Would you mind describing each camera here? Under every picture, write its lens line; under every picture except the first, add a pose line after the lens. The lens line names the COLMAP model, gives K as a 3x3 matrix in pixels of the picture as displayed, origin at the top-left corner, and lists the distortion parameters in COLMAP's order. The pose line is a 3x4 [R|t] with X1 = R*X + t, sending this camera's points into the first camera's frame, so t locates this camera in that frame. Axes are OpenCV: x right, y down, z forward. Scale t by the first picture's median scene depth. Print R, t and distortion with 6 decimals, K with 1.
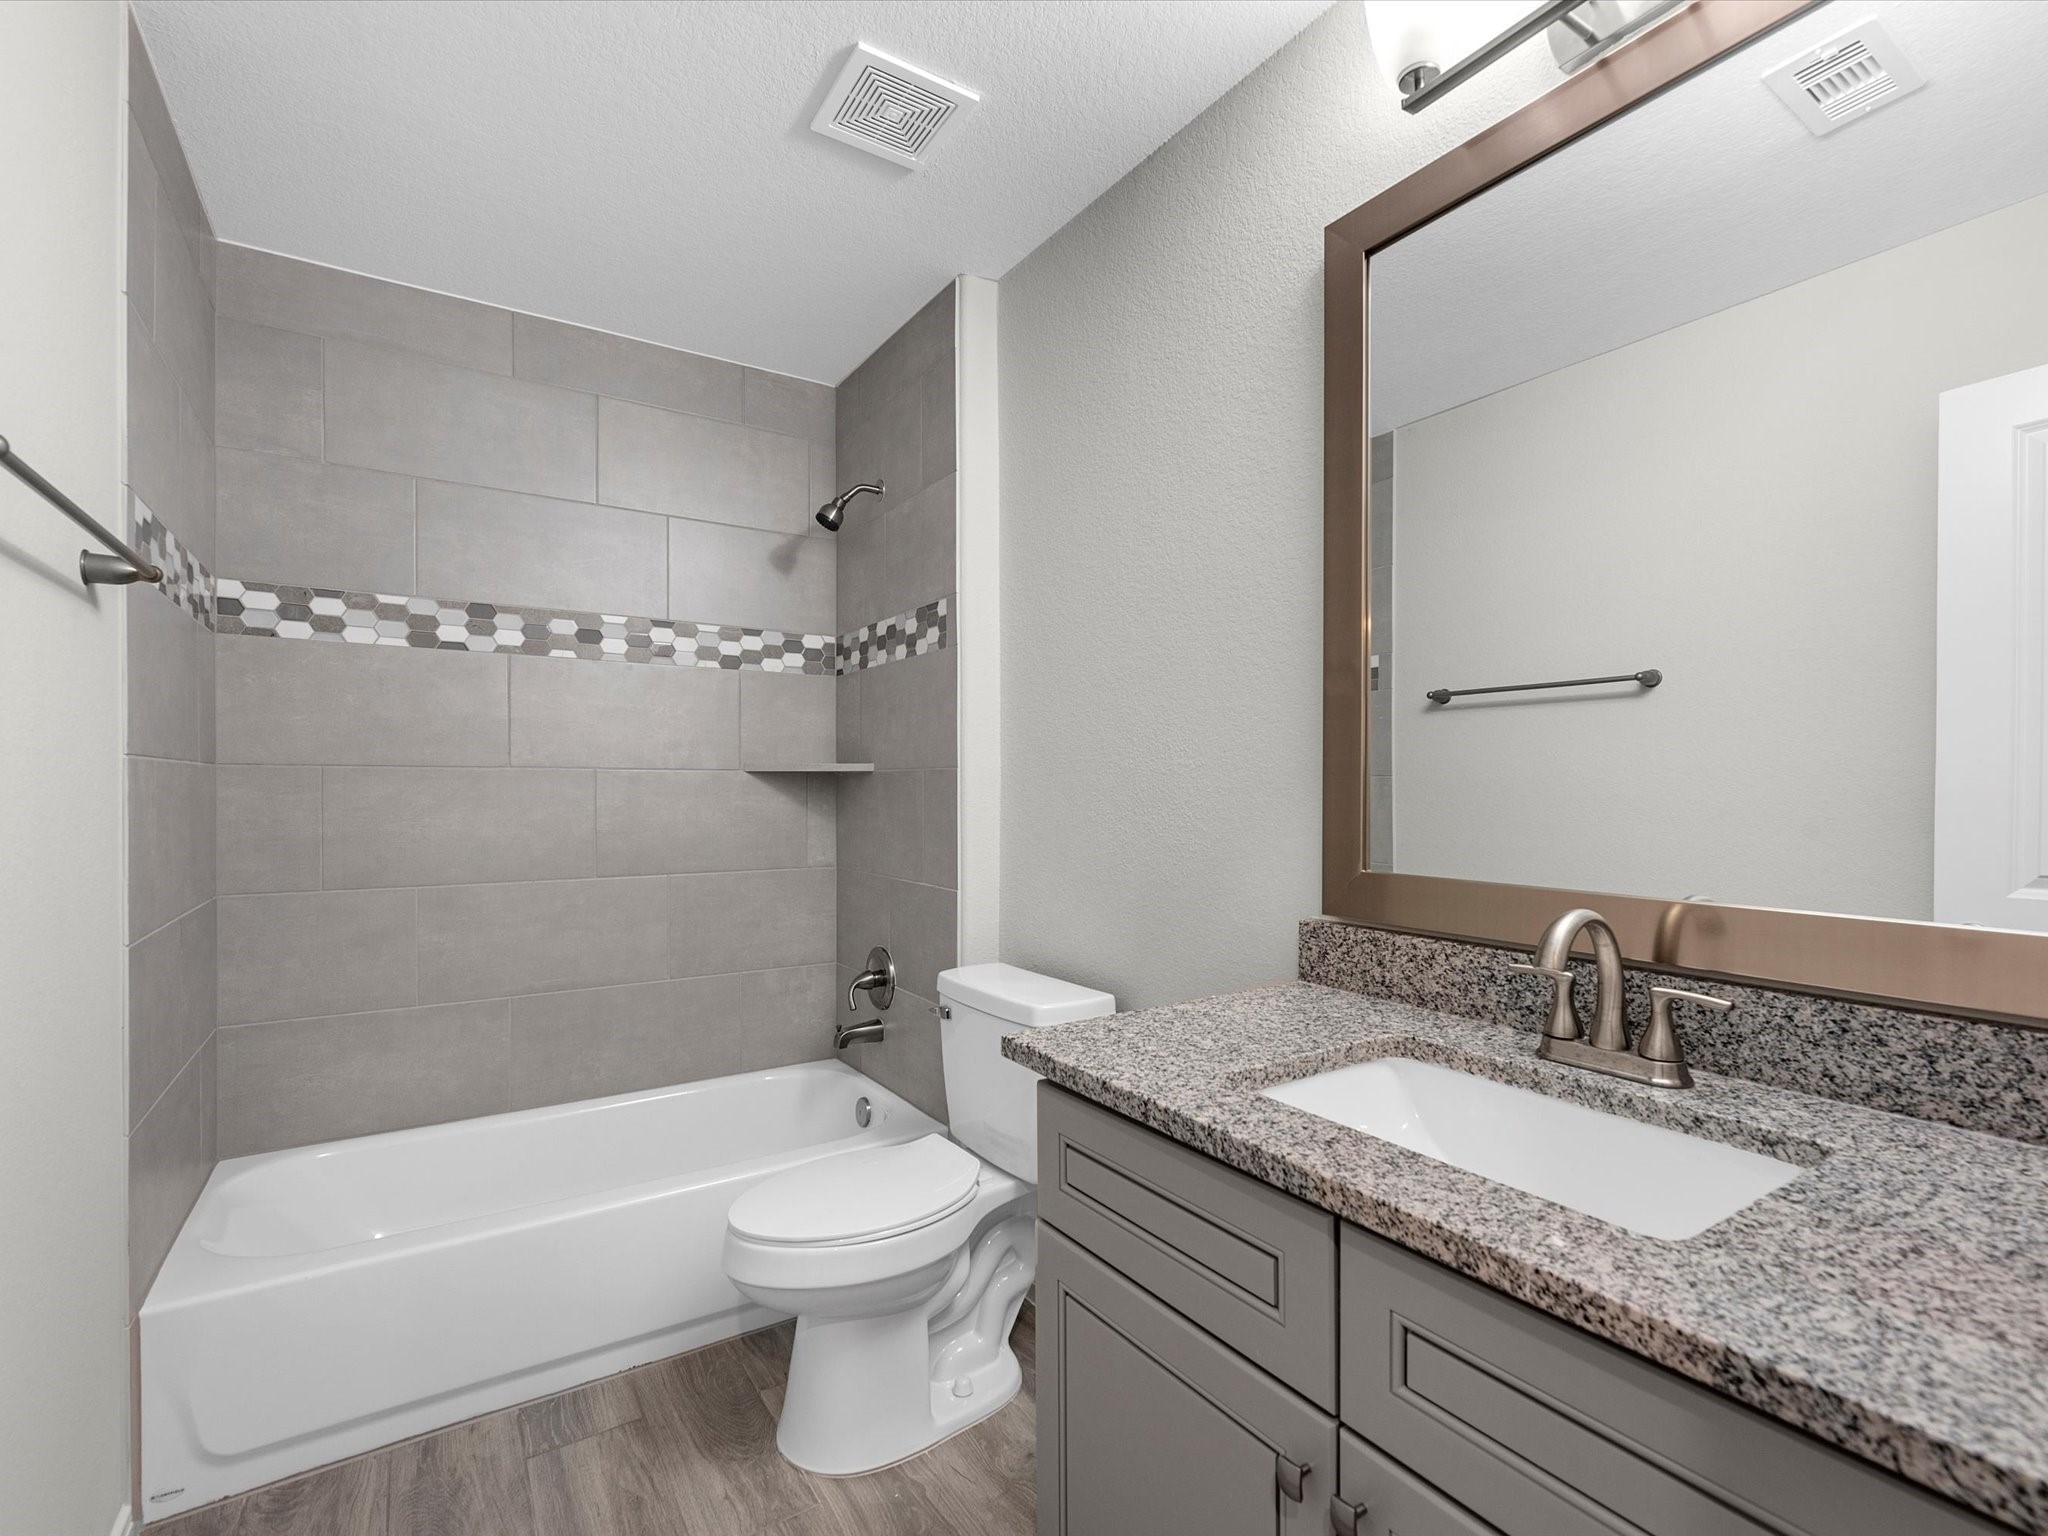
lens RADIAL K [[940.0, 0, 1030.6], [0, 940.0, 777.4], [0, 0, 1]] dist [0.000238, 0.000088]
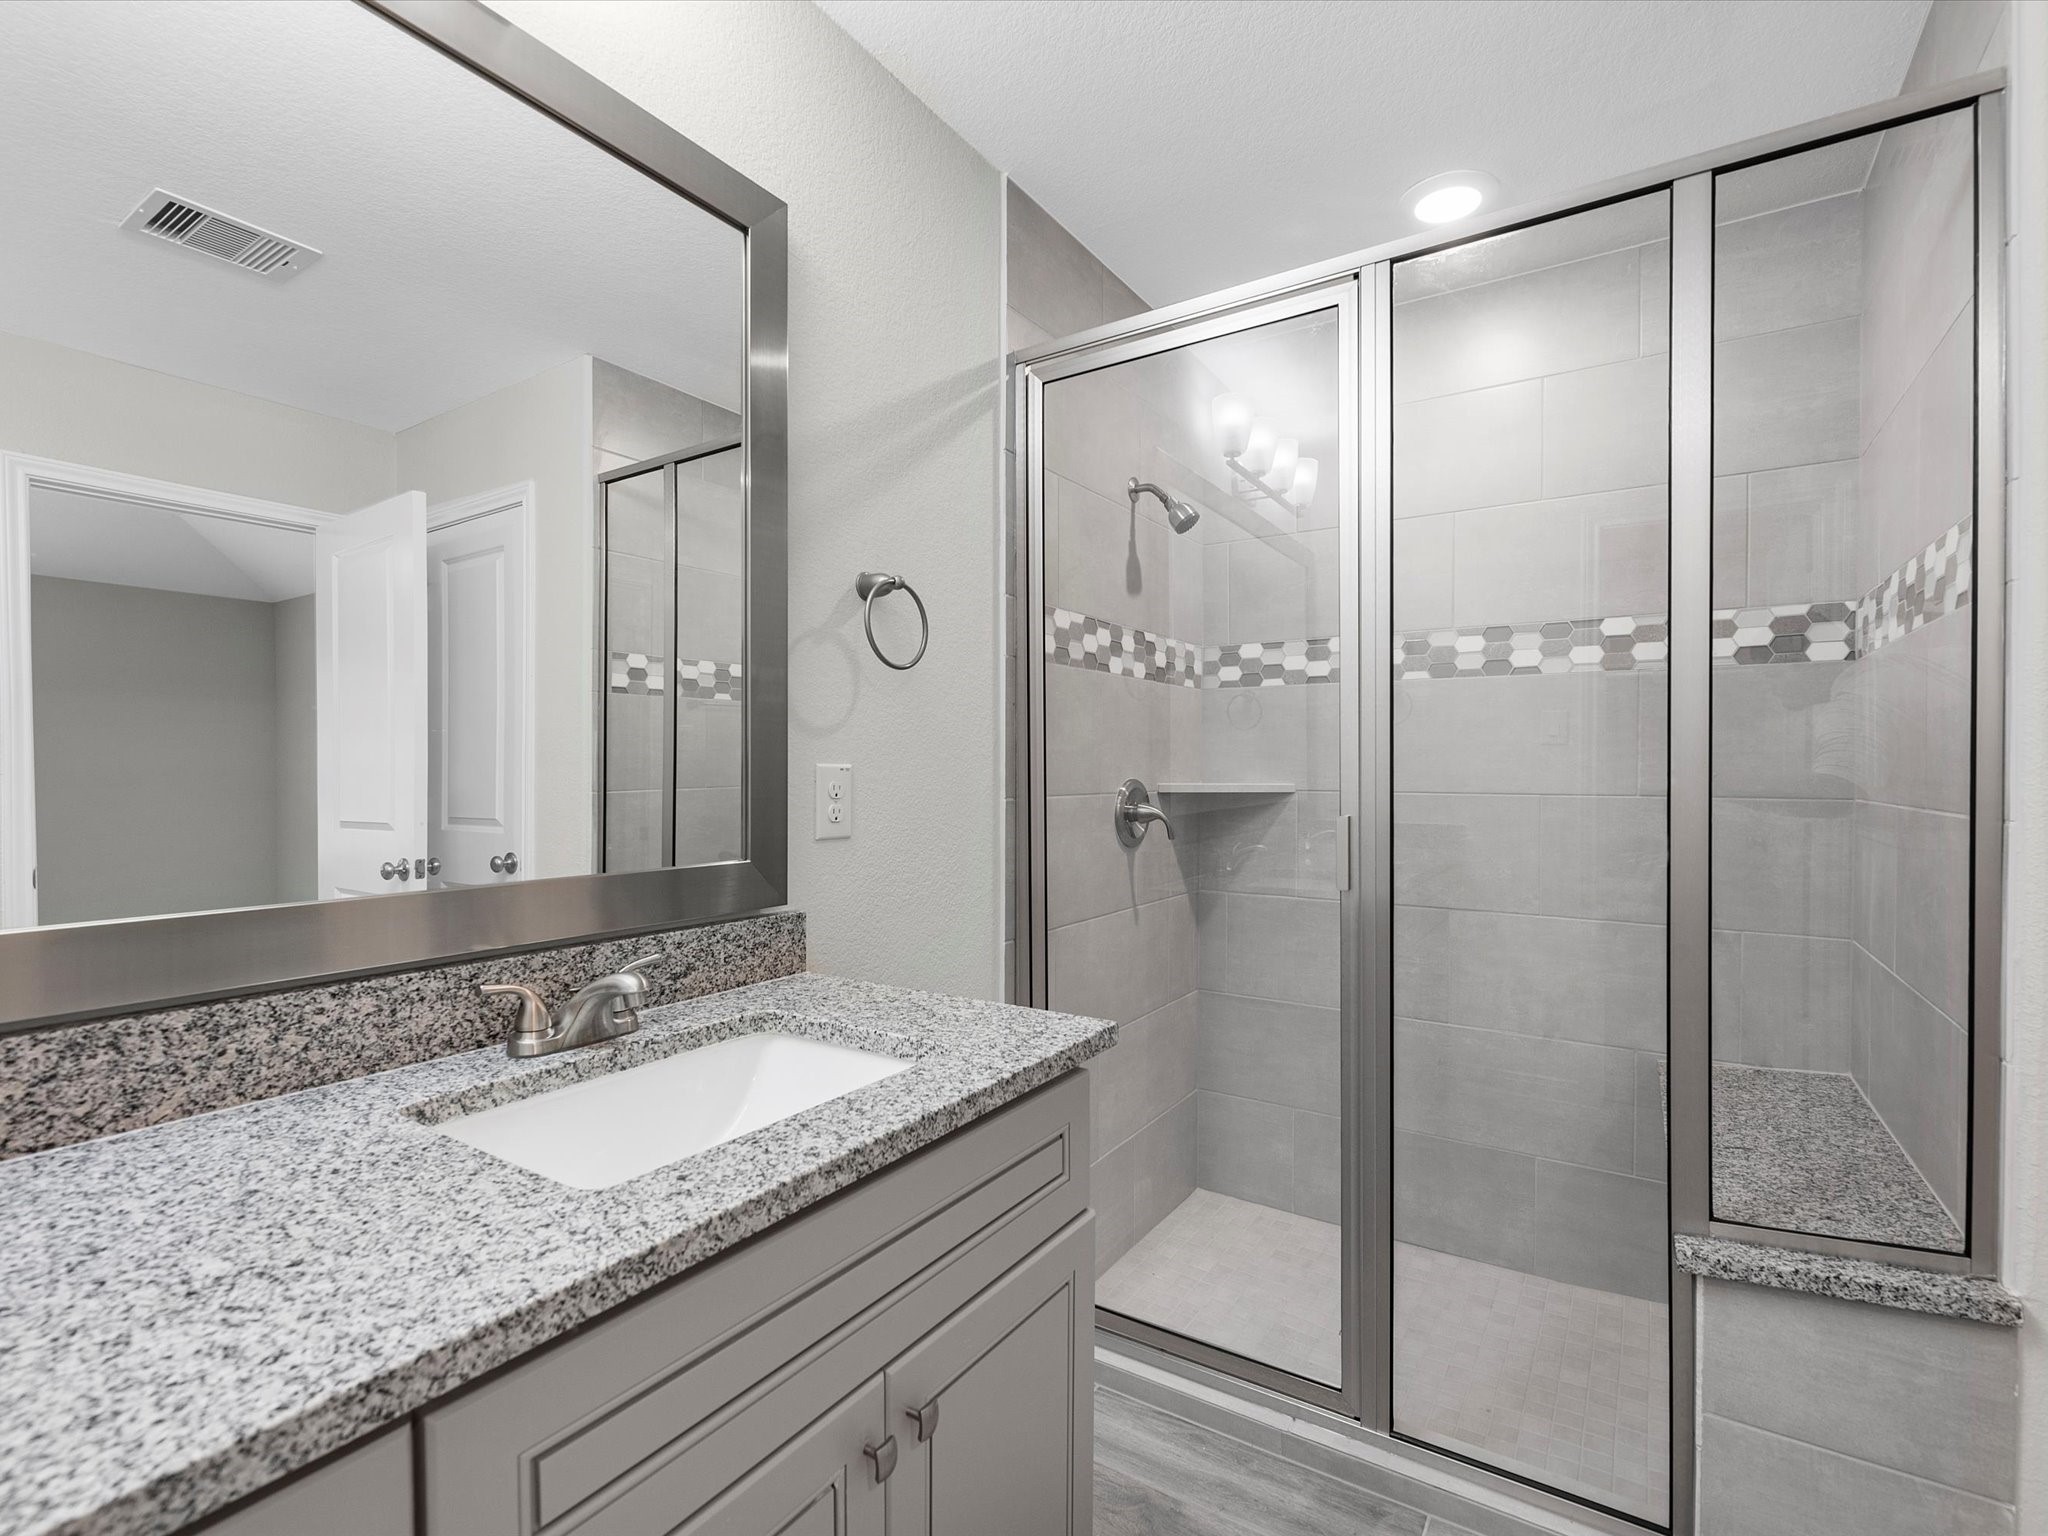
lens RADIAL K [[1463.4, 0, 1028.0], [0, 1463.4, 769.7], [0, 0, 1]] dist [-0.030087, 0.007302]
pose [[-0.559573, 0.001798, 0.828779, -0.862970], [0.000430, 0.999998, -0.001880, 0.028556], [-0.828781, -0.000696, -0.559572, 1.407380]]
